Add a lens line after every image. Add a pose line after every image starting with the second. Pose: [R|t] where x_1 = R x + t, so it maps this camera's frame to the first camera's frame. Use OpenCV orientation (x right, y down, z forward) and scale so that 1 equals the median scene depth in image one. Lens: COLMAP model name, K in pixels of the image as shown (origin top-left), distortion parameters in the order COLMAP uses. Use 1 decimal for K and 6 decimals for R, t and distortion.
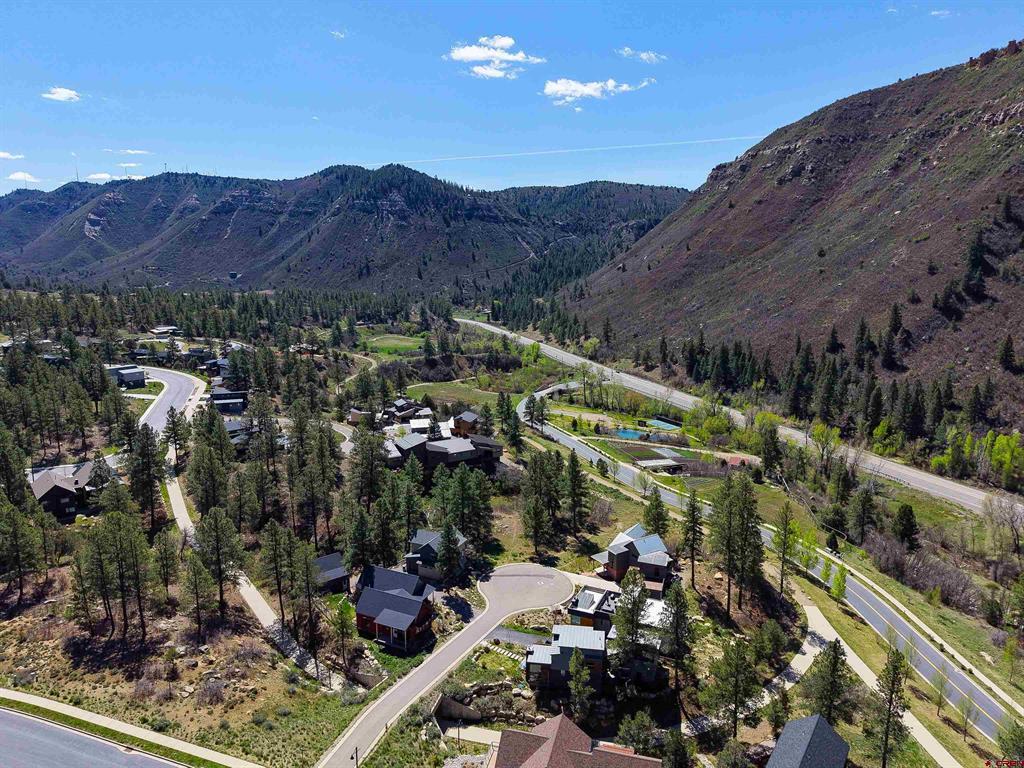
lens RADIAL K [[682.9, 0, 510.0], [0, 682.9, 385.5], [0, 0, 1]] dist [0.039785, -0.044770]
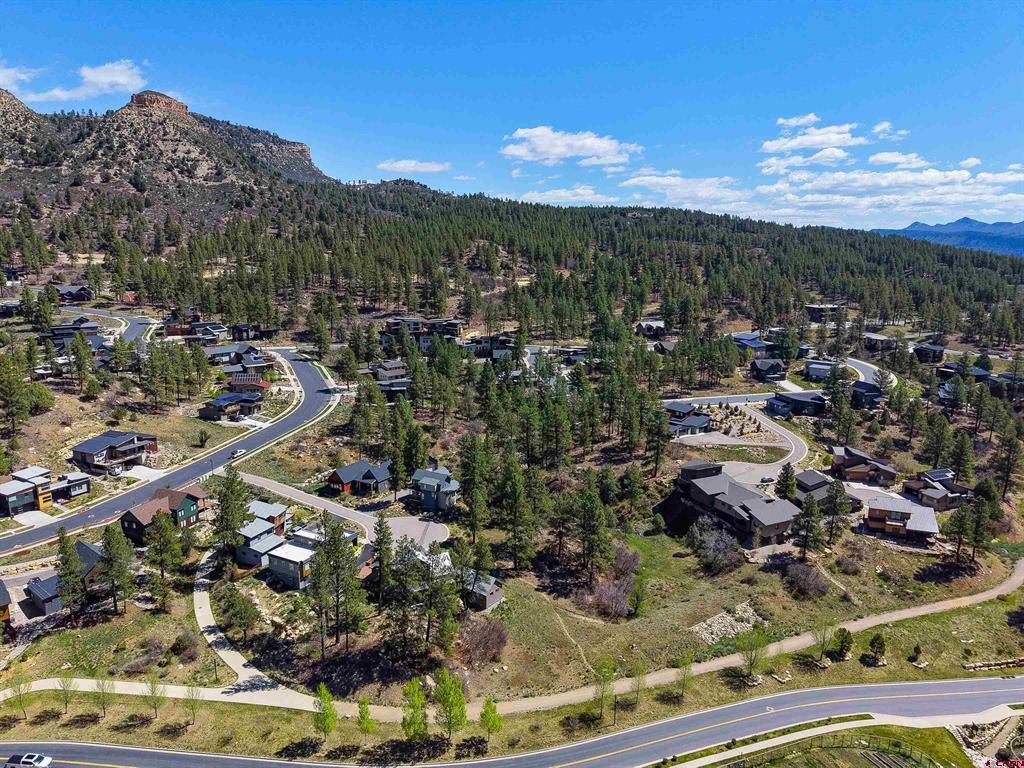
lens RADIAL K [[682.9, 0, 510.0], [0, 682.9, 385.5], [0, 0, 1]] dist [0.039785, -0.044770]
pose [[-0.067168, 0.199328, -0.977628, 0.264310], [-0.209489, 0.955182, 0.209145, -0.056762], [0.975501, 0.218850, -0.022400, 0.269101]]
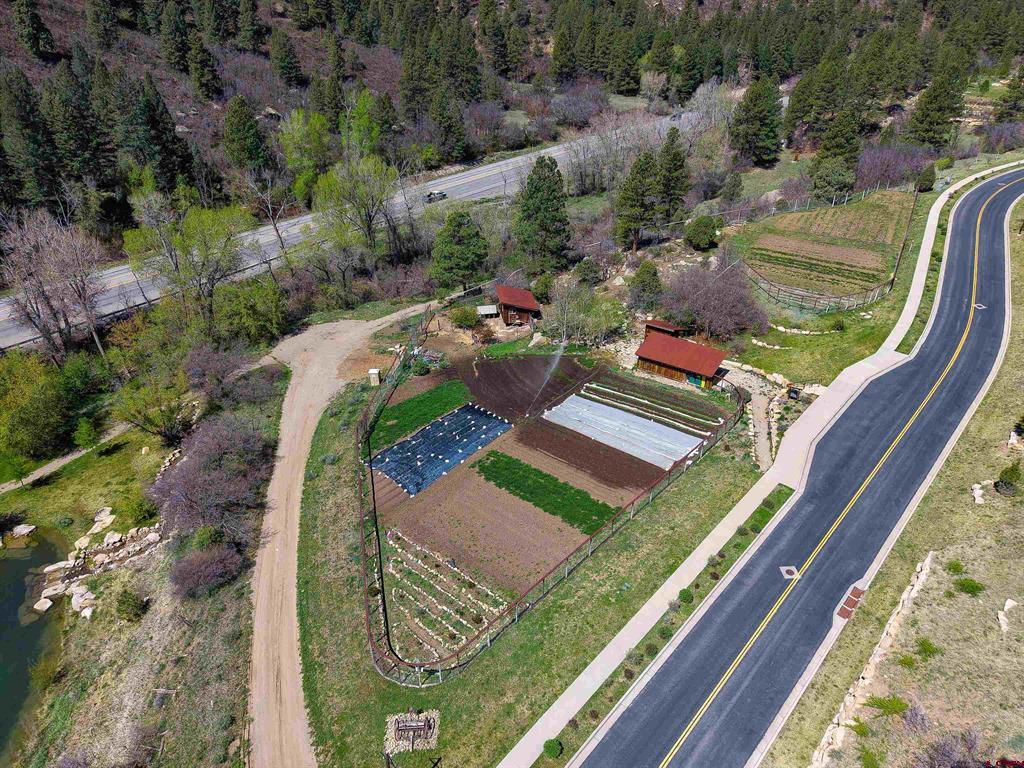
lens RADIAL K [[682.9, 0, 510.0], [0, 682.9, 385.5], [0, 0, 1]] dist [0.039785, -0.044770]
pose [[-0.530591, -0.424434, 0.733709, 0.023041], [0.160258, 0.799759, 0.578535, -0.025487], [-0.832340, 0.424548, -0.356326, 0.496485]]
